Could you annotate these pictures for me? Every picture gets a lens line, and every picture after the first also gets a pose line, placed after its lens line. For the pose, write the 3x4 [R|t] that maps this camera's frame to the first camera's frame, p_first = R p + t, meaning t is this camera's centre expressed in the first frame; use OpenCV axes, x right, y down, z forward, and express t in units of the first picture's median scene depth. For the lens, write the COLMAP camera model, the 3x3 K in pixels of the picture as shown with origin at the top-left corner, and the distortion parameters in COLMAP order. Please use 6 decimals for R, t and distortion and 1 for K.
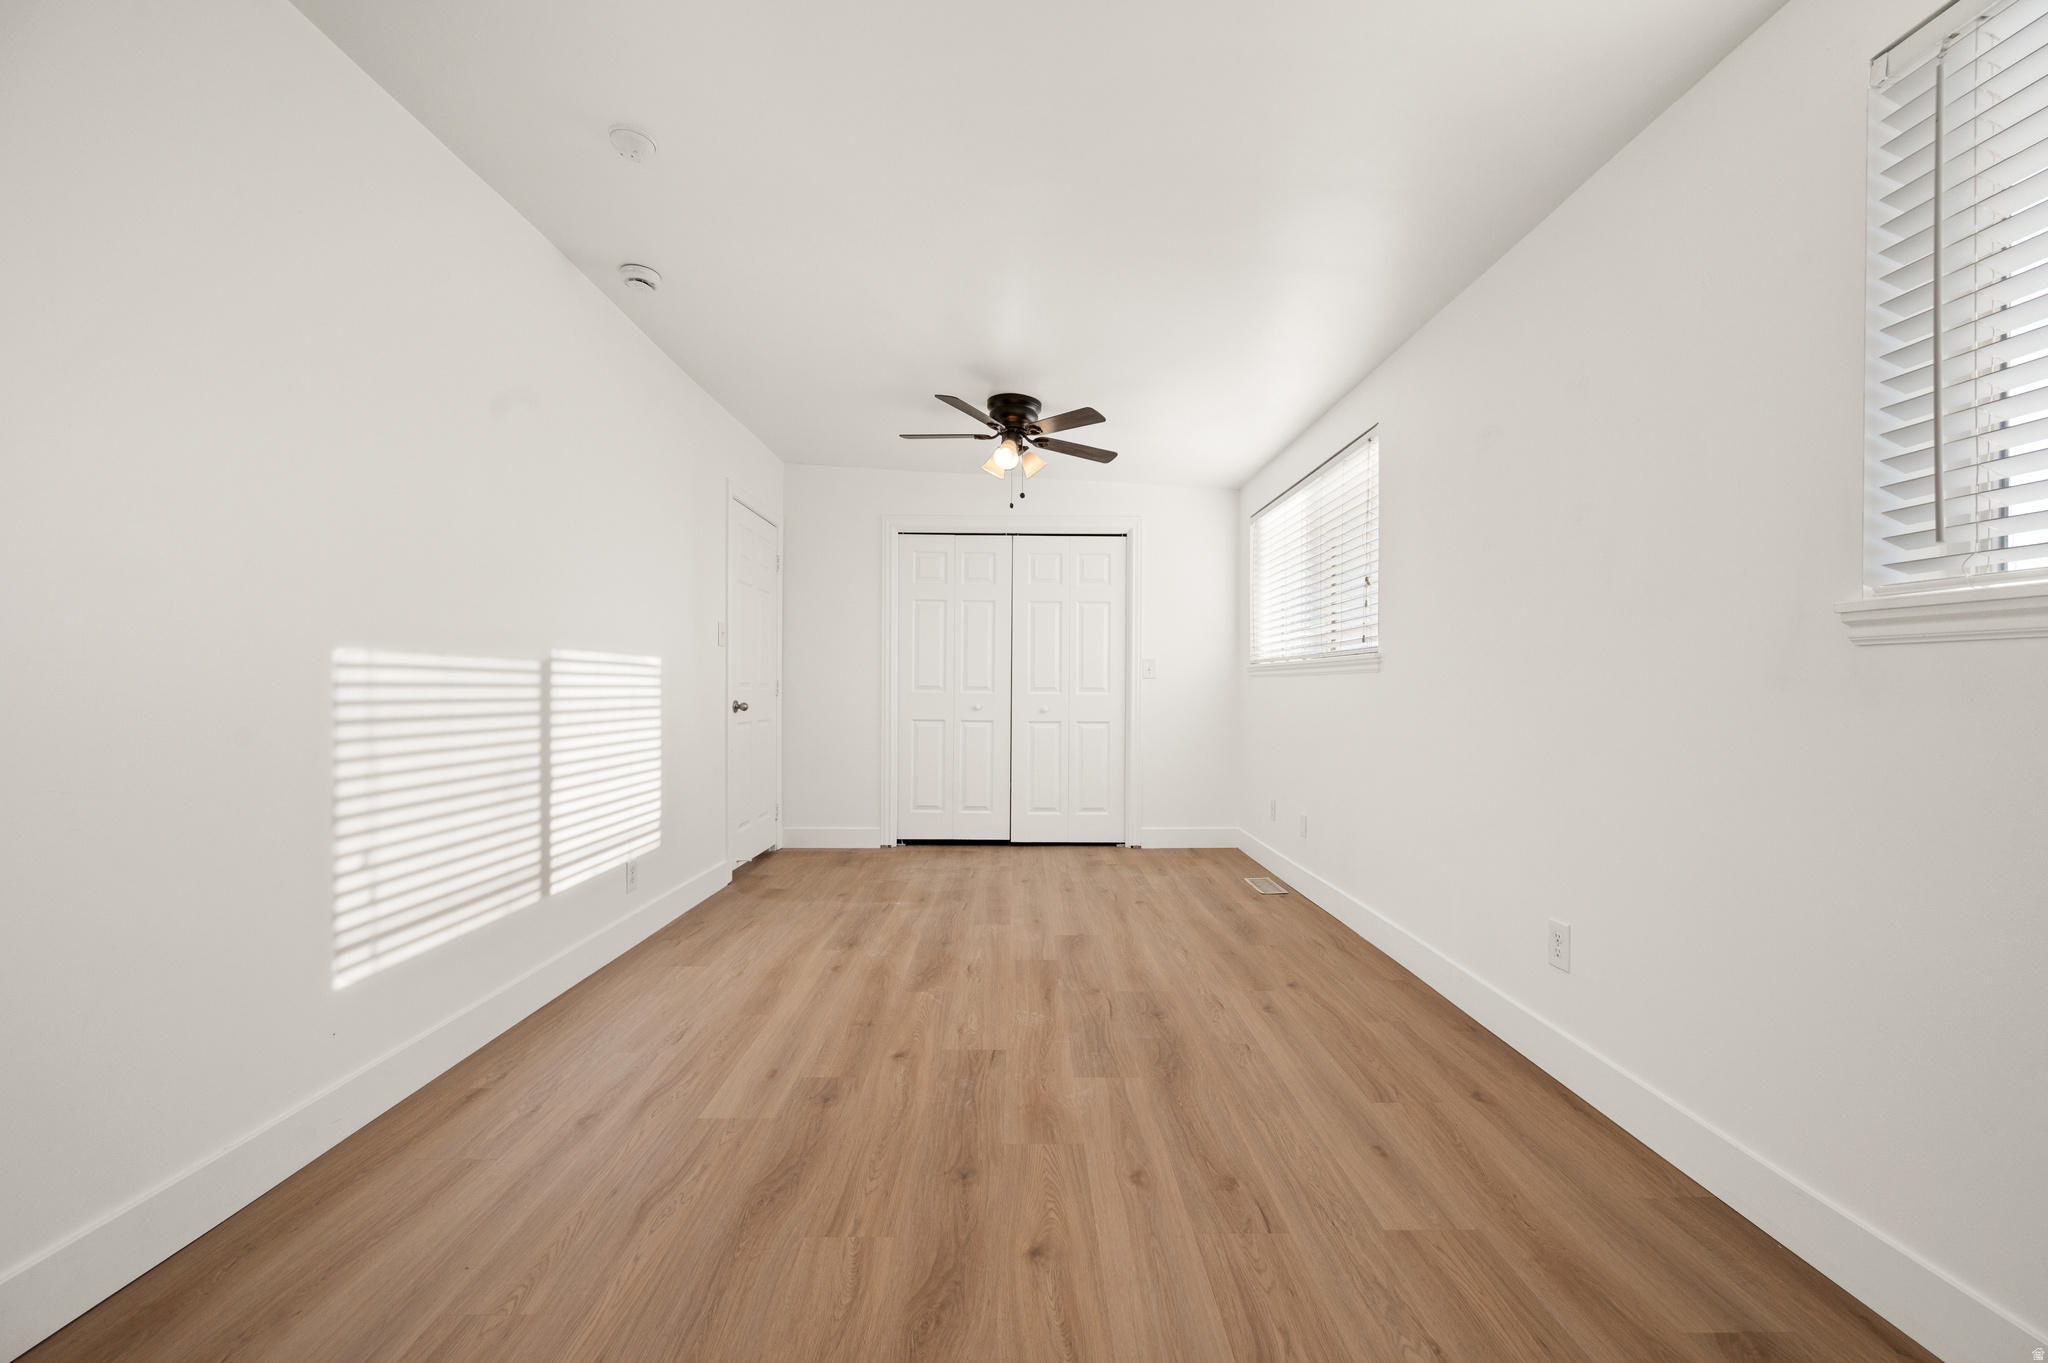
lens RADIAL K [[823.3, 0, 1014.7], [0, 823.3, 680.0], [0, 0, 1]] dist [-0.002449, 0.000345]
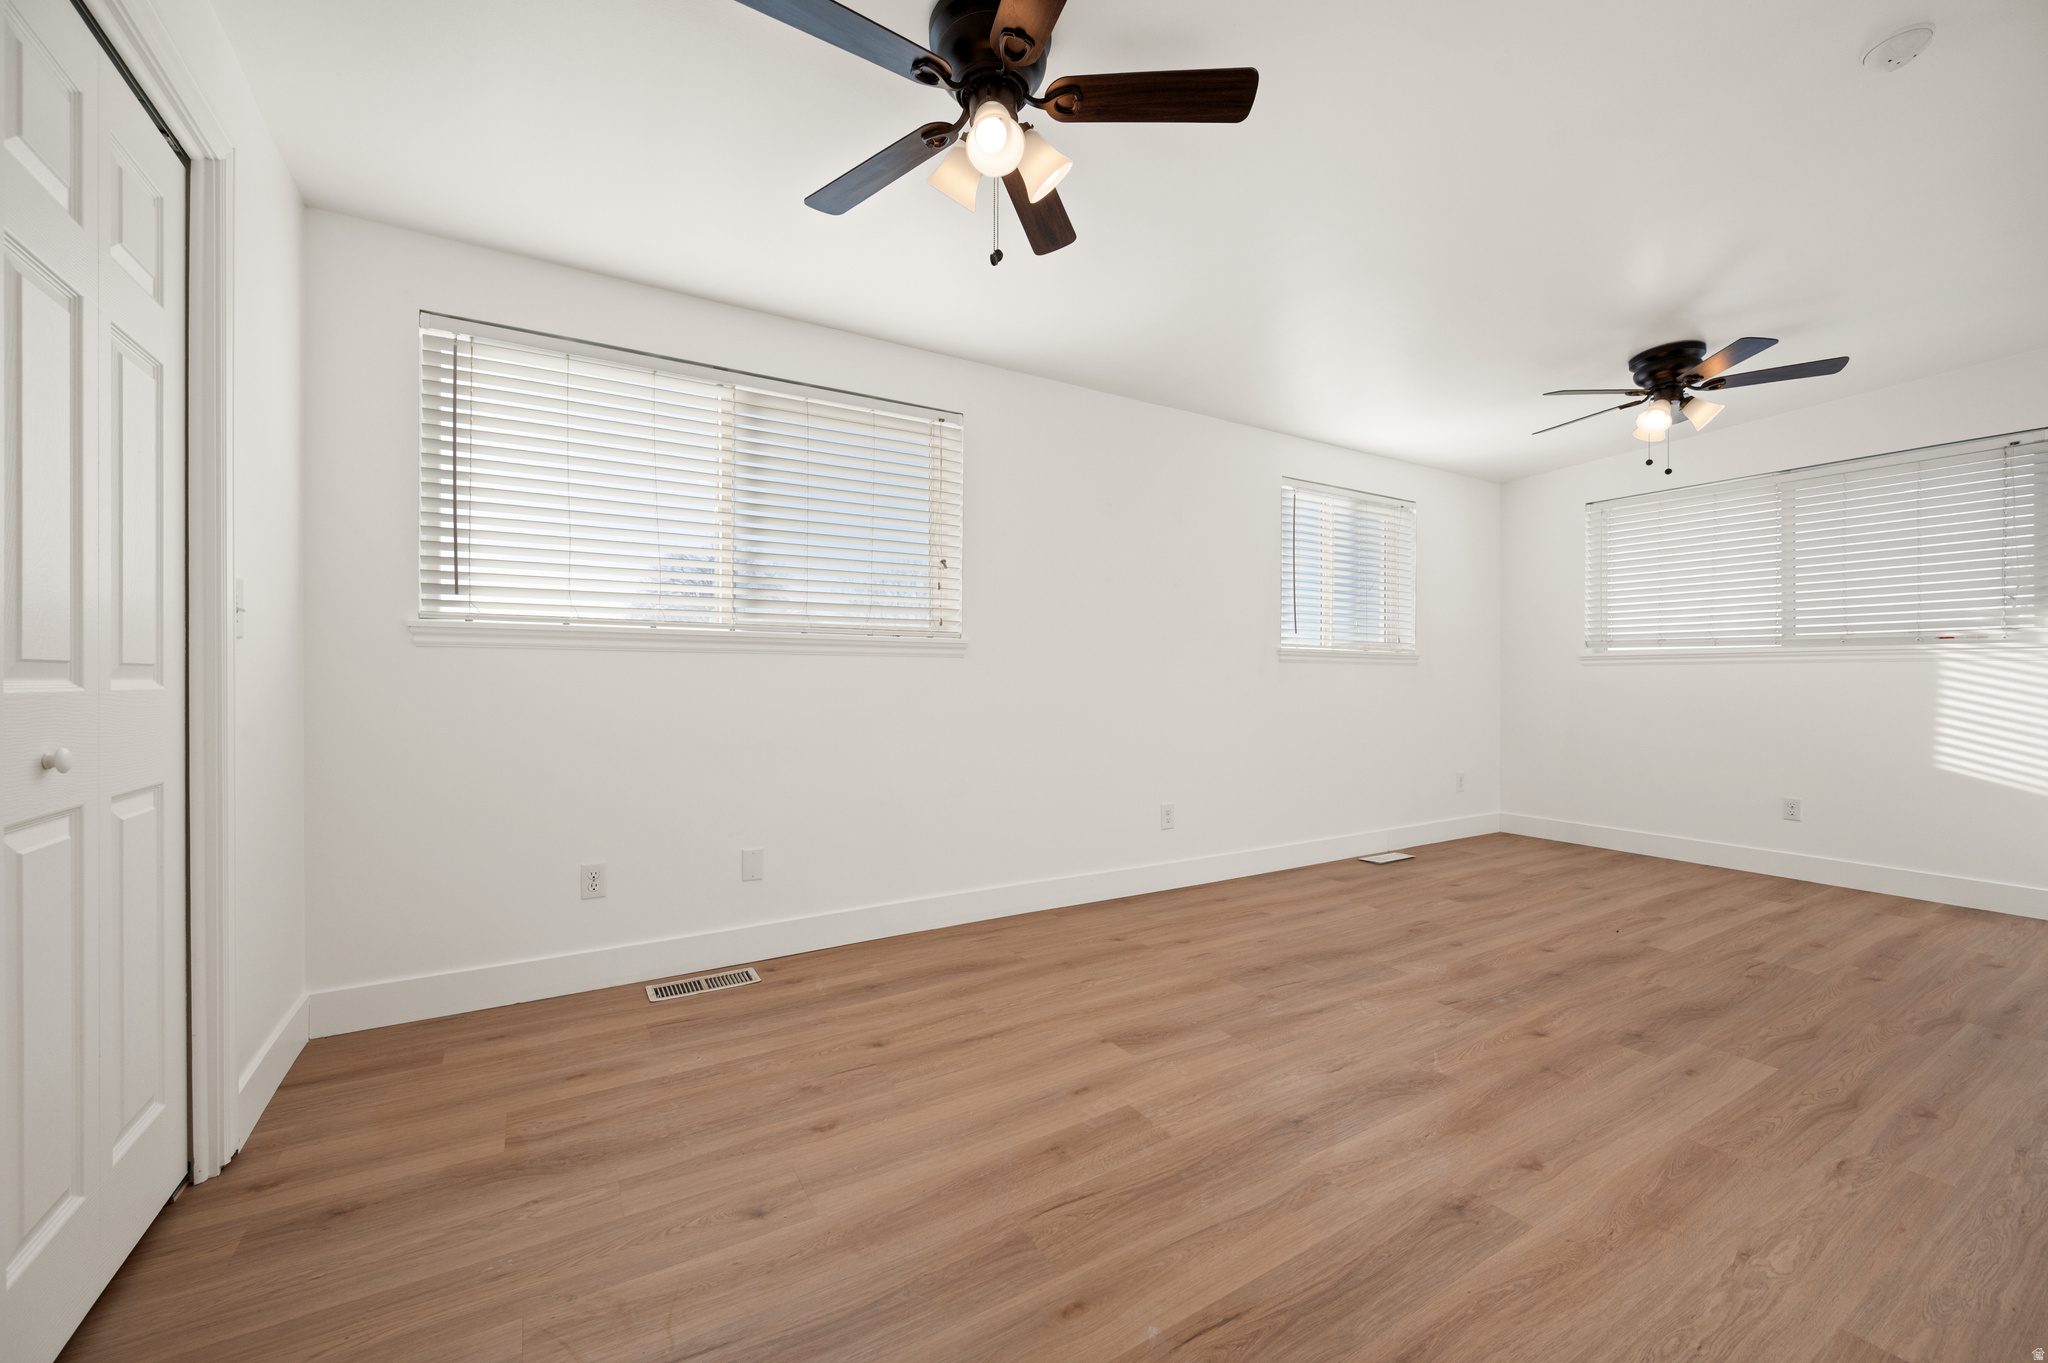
lens RADIAL K [[823.3, 0, 1032.0], [0, 823.3, 668.0], [0, 0, 1]] dist [-0.002449, 0.000345]
pose [[-0.532167, 0.003783, 0.846631, -0.636946], [-0.013997, 0.999814, -0.013266, 0.022314], [-0.846524, -0.018910, -0.532015, 1.979044]]
